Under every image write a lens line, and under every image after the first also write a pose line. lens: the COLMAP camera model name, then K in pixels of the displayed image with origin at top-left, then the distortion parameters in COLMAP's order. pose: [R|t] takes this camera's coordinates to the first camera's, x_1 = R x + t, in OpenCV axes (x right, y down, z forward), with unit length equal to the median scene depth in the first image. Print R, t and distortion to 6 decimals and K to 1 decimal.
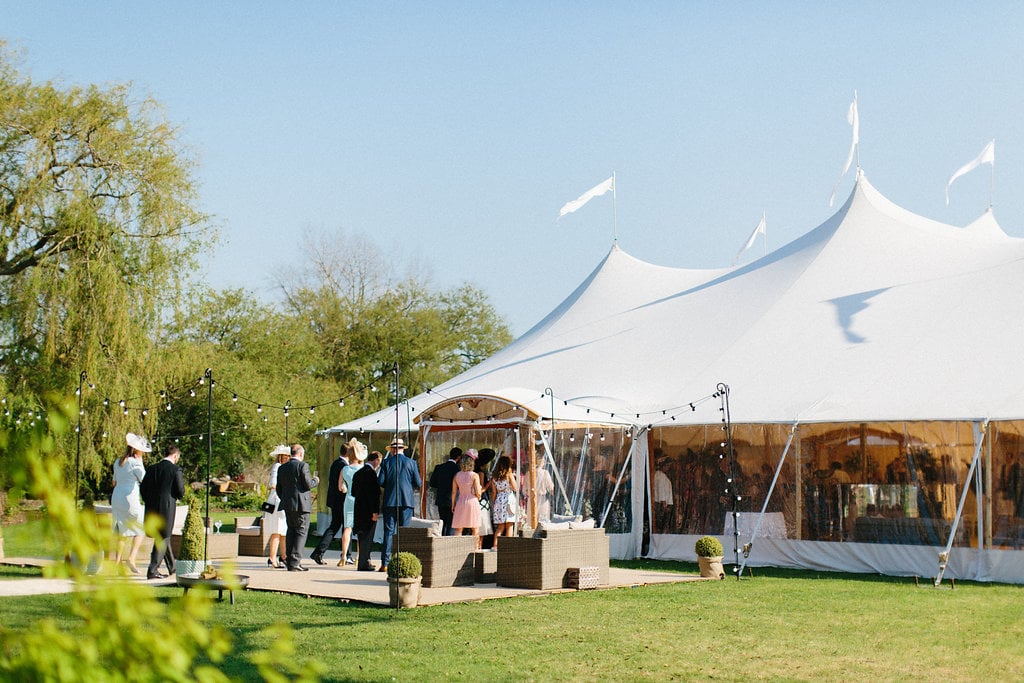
lens RADIAL K [[1506.9, 0, 512.0], [0, 1506.9, 341.5], [0, 0, 1]] dist [-0.023917, 0.588300]
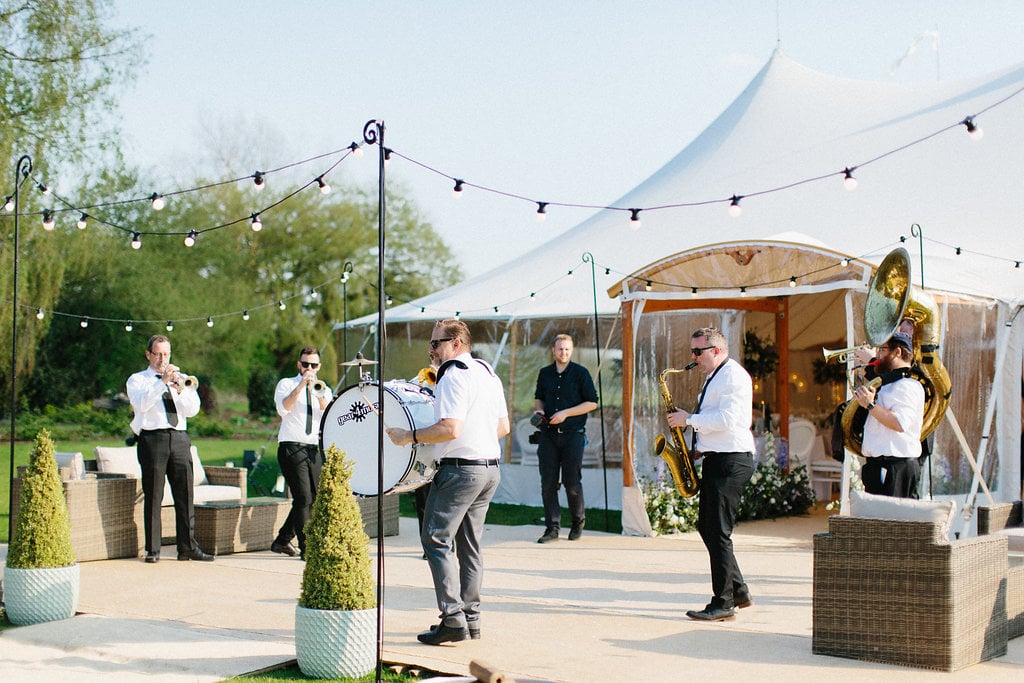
lens RADIAL K [[1506.9, 0, 512.0], [0, 1506.9, 341.5], [0, 0, 1]] dist [-0.023917, 0.588300]
pose [[0.996073, 0.000383, 0.088536, -0.104850], [-0.005413, 0.998383, 0.056579, 0.027764], [-0.088371, -0.056836, 0.994465, 0.316300]]
